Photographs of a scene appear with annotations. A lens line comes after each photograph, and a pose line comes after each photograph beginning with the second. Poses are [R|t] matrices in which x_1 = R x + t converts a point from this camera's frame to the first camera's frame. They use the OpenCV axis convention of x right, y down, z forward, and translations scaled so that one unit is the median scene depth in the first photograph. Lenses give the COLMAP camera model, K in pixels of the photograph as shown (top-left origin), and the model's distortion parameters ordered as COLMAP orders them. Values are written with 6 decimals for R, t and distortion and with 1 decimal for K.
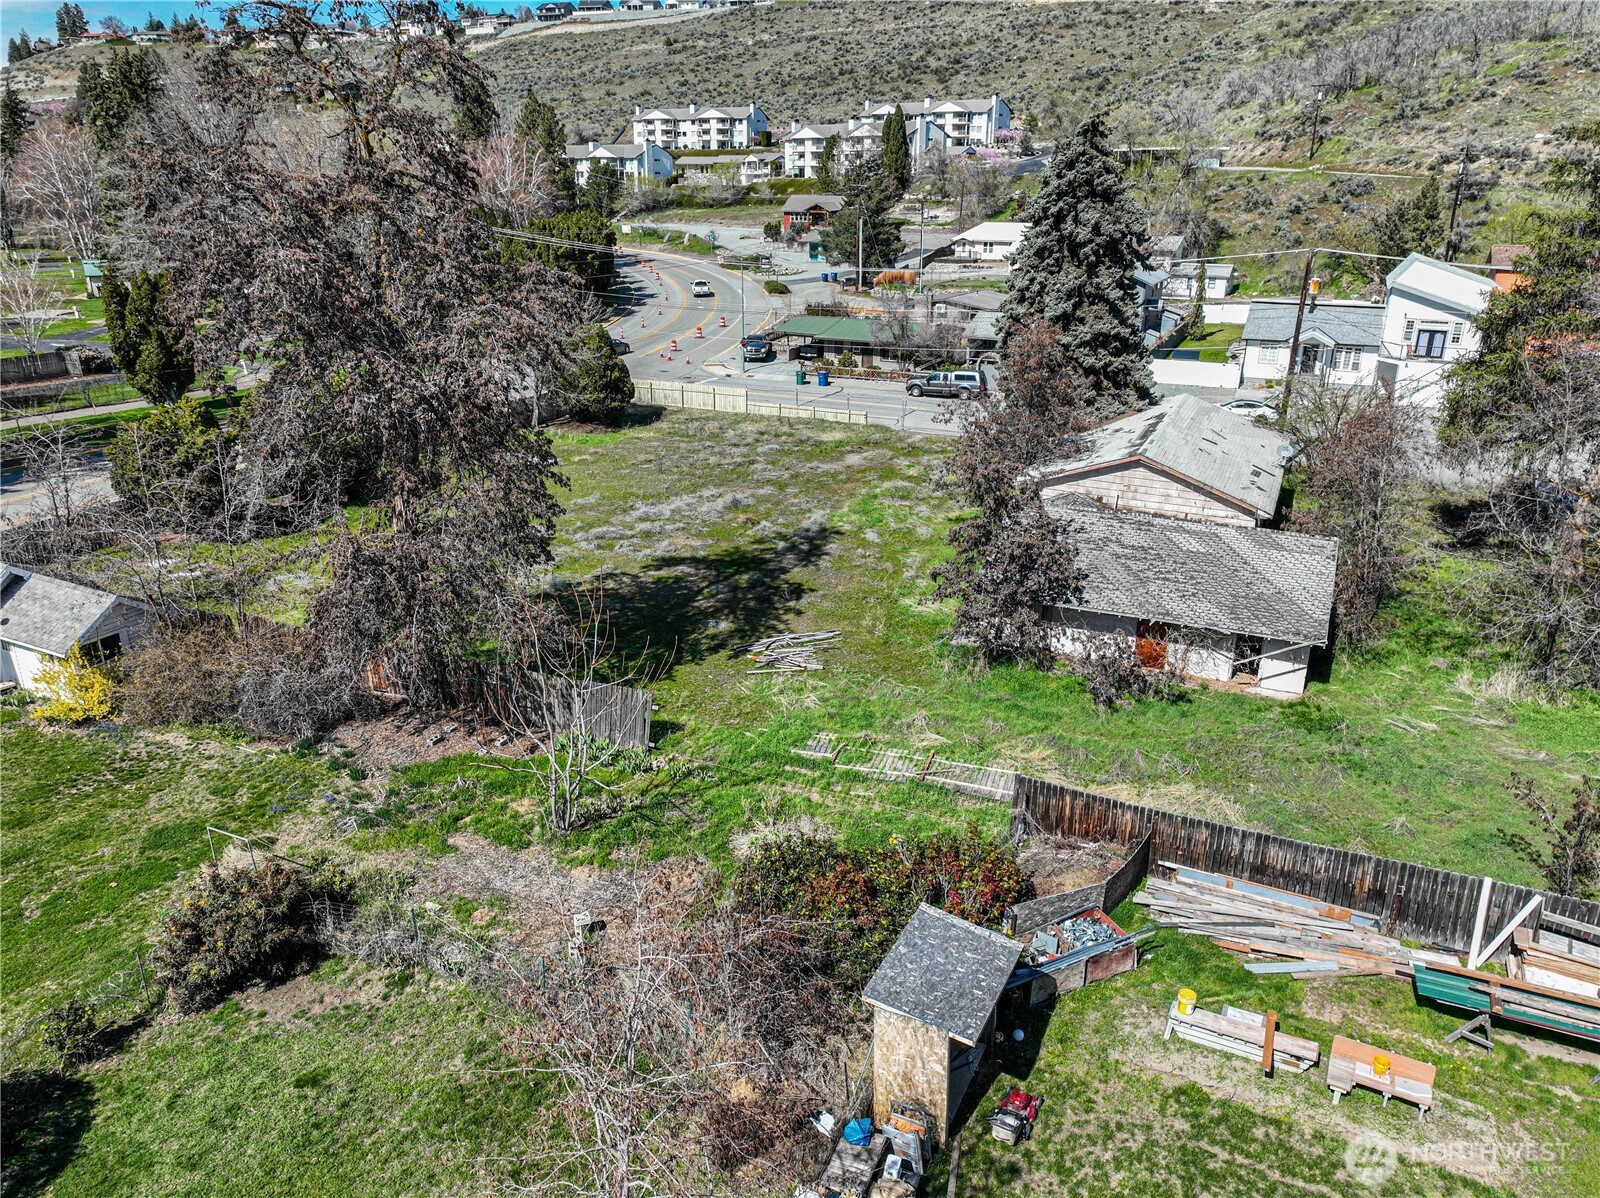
lens RADIAL K [[1126.2, 0, 803.4], [0, 1126.2, 594.7], [0, 0, 1]] dist [-0.004028, 0.021800]
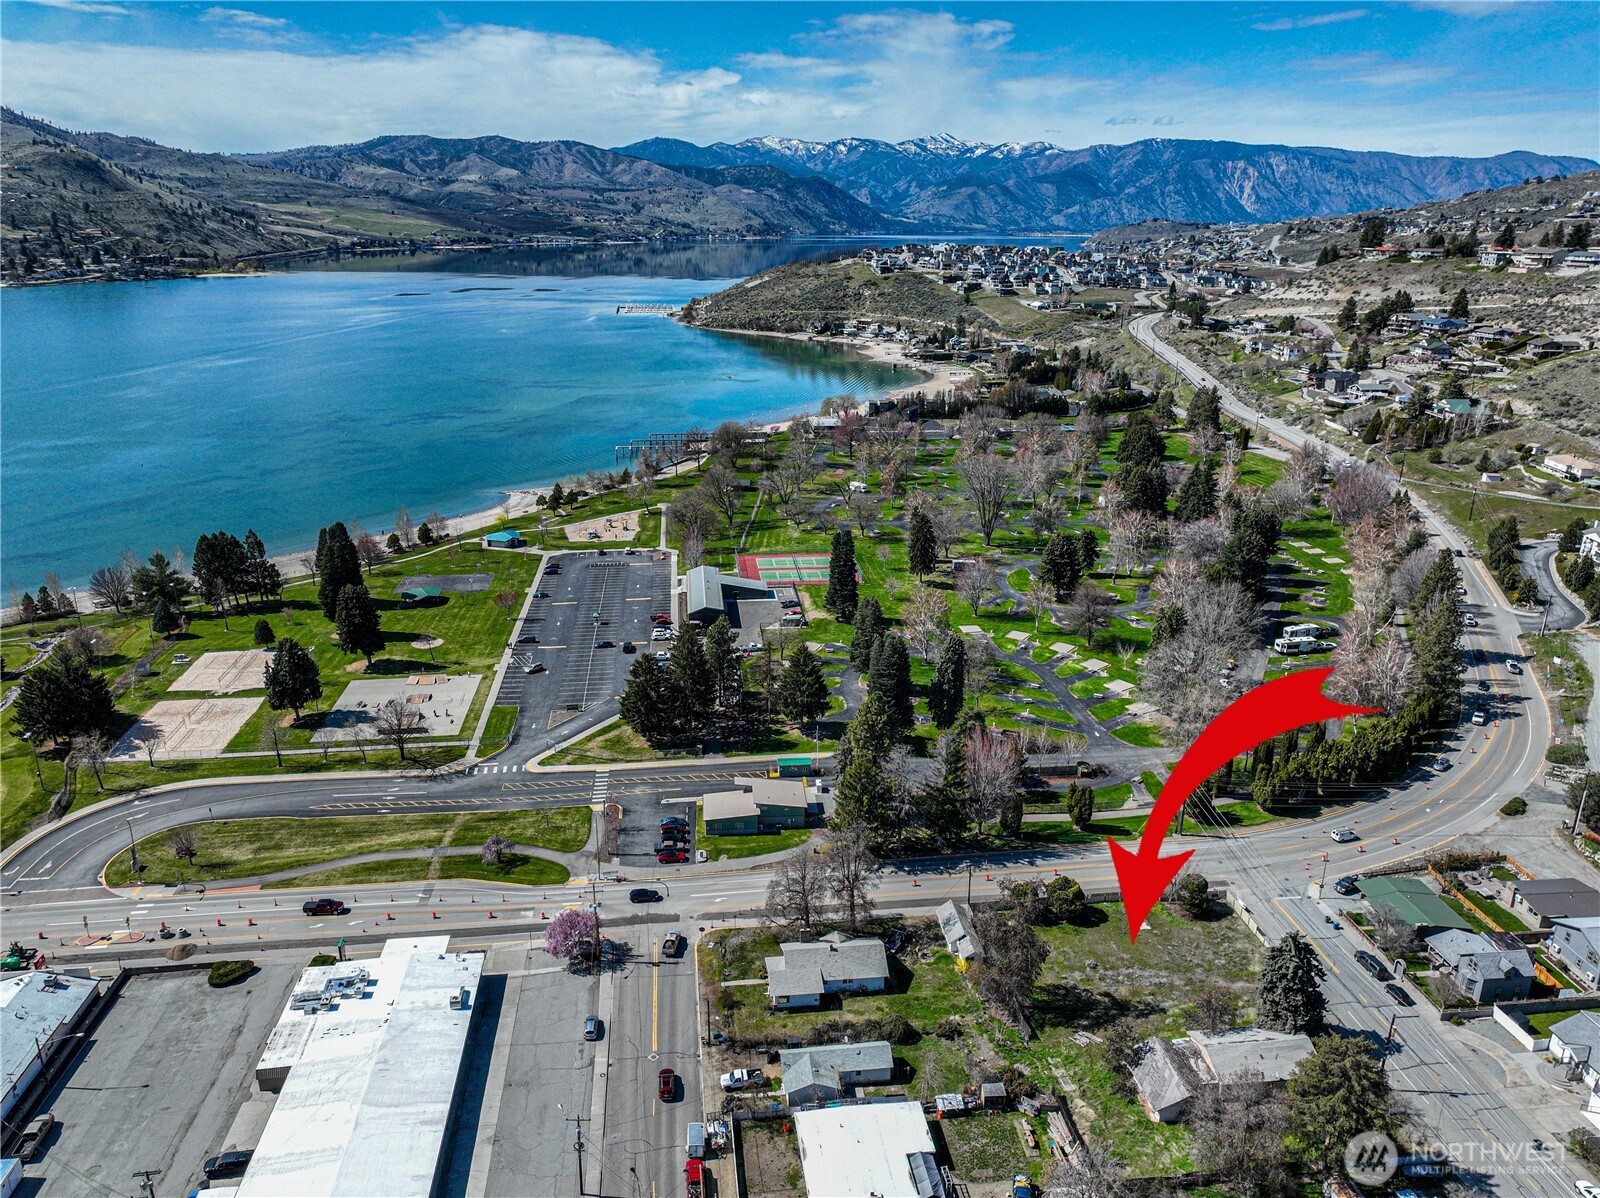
lens RADIAL K [[1126.2, 0, 808.9], [0, 1126.2, 599.4], [0, 0, 1]] dist [-0.004028, 0.021800]
pose [[0.529380, 0.270727, -0.804030, 0.517597], [-0.301668, 0.945849, 0.119859, -0.368145], [0.792940, 0.179099, 0.582383, -0.553633]]
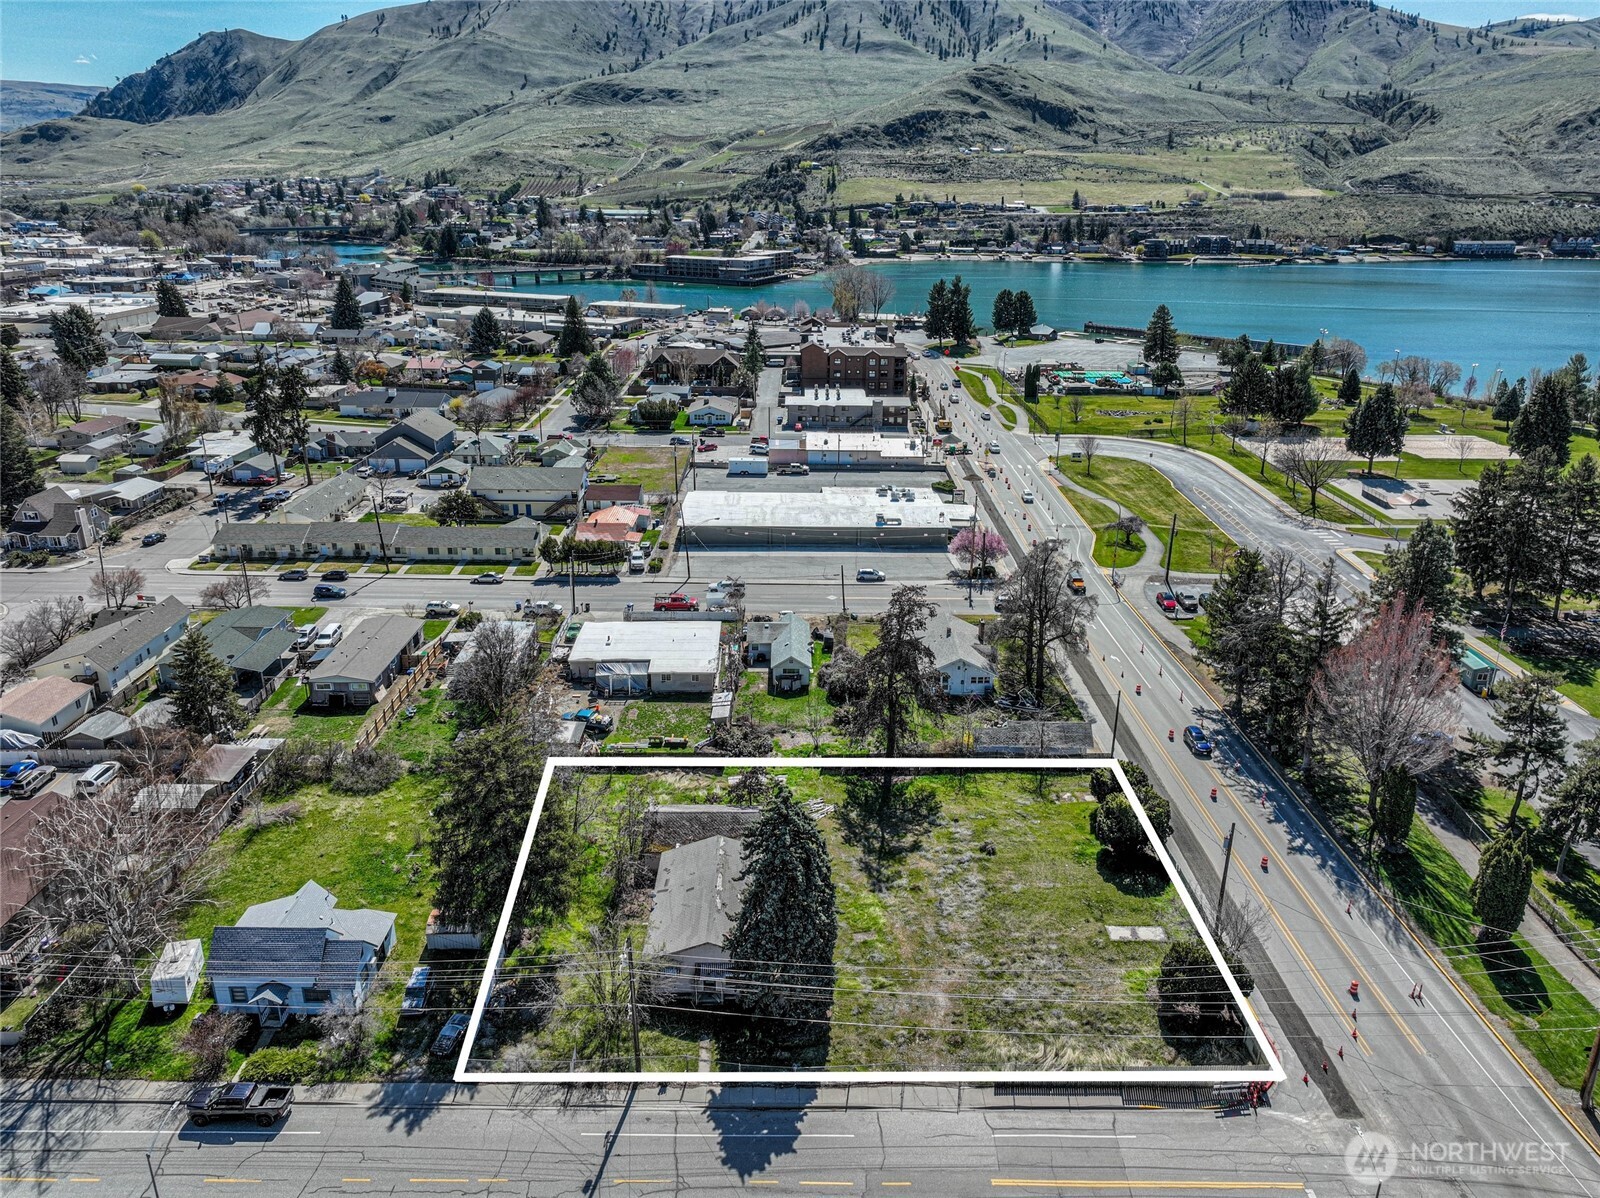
lens RADIAL K [[1126.2, 0, 805.7], [0, 1126.2, 598.1], [0, 0, 1]] dist [-0.004028, 0.021800]
pose [[-0.904225, 0.135190, -0.405093, 0.249944], [-0.163548, 0.766633, 0.620908, -0.483833], [0.394498, 0.627693, -0.671099, 0.577812]]
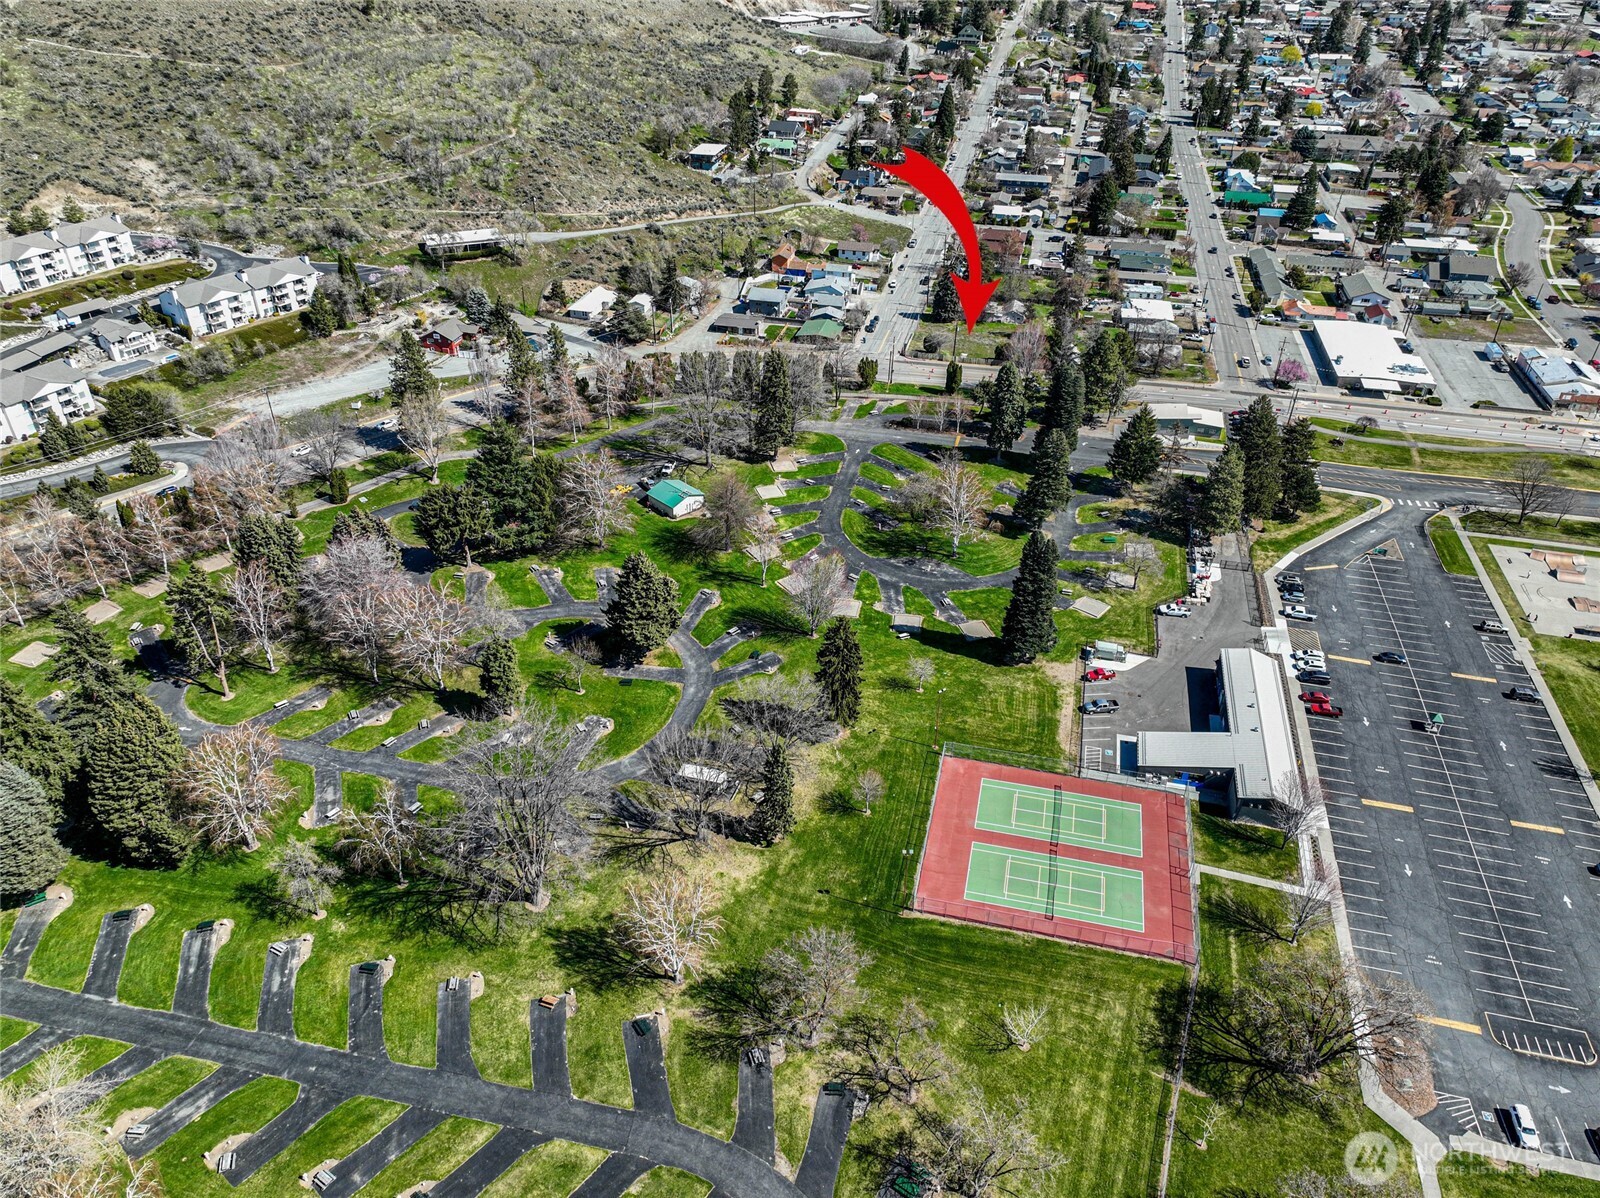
lens RADIAL K [[1126.2, 0, 806.7], [0, 1126.2, 597.3], [0, 0, 1]] dist [-0.004028, 0.021800]
pose [[-0.211063, -0.545166, 0.811324, -1.833858], [0.325447, 0.743472, 0.584237, -0.955807], [-0.921703, 0.387354, 0.020503, 0.745552]]
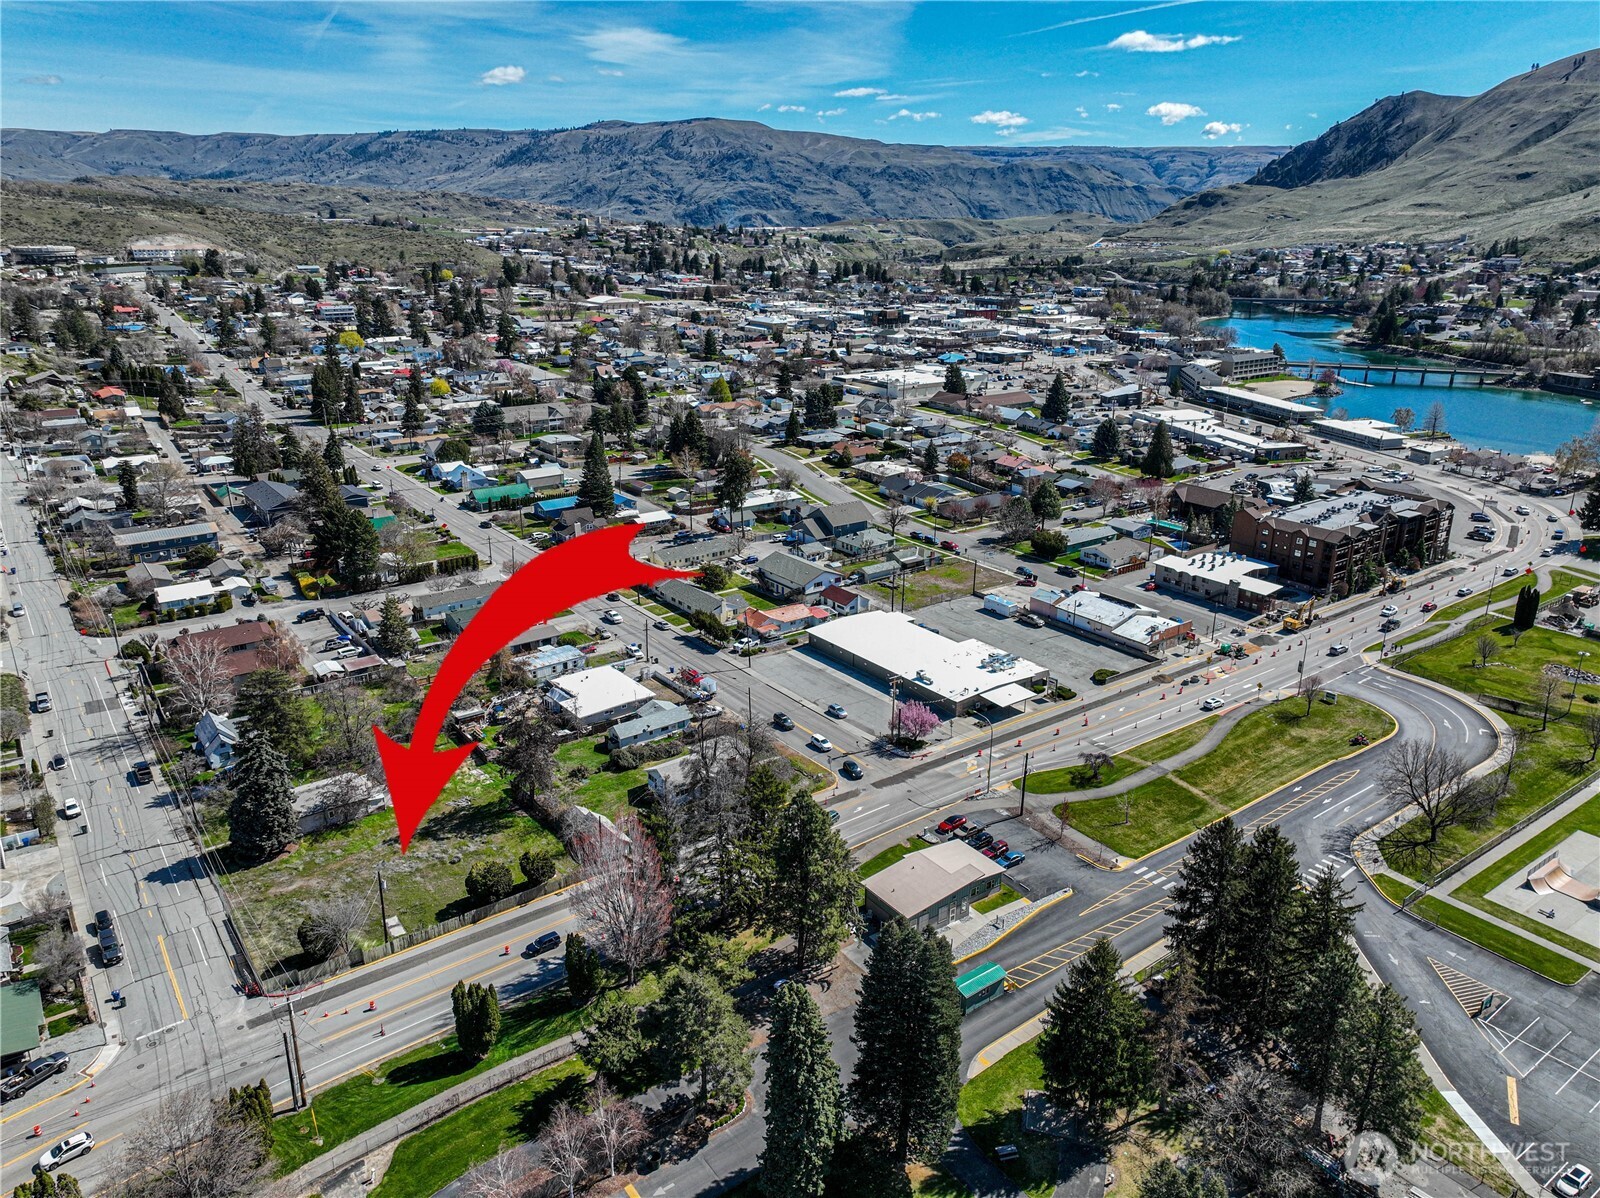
lens RADIAL K [[1126.2, 0, 807.7], [0, 1126.2, 597.2], [0, 0, 1]] dist [-0.004028, 0.021800]
pose [[-0.881548, -0.164856, 0.442374, -0.710989], [0.152721, 0.787077, 0.597651, -0.708053], [-0.446709, 0.594418, -0.668669, 0.660210]]
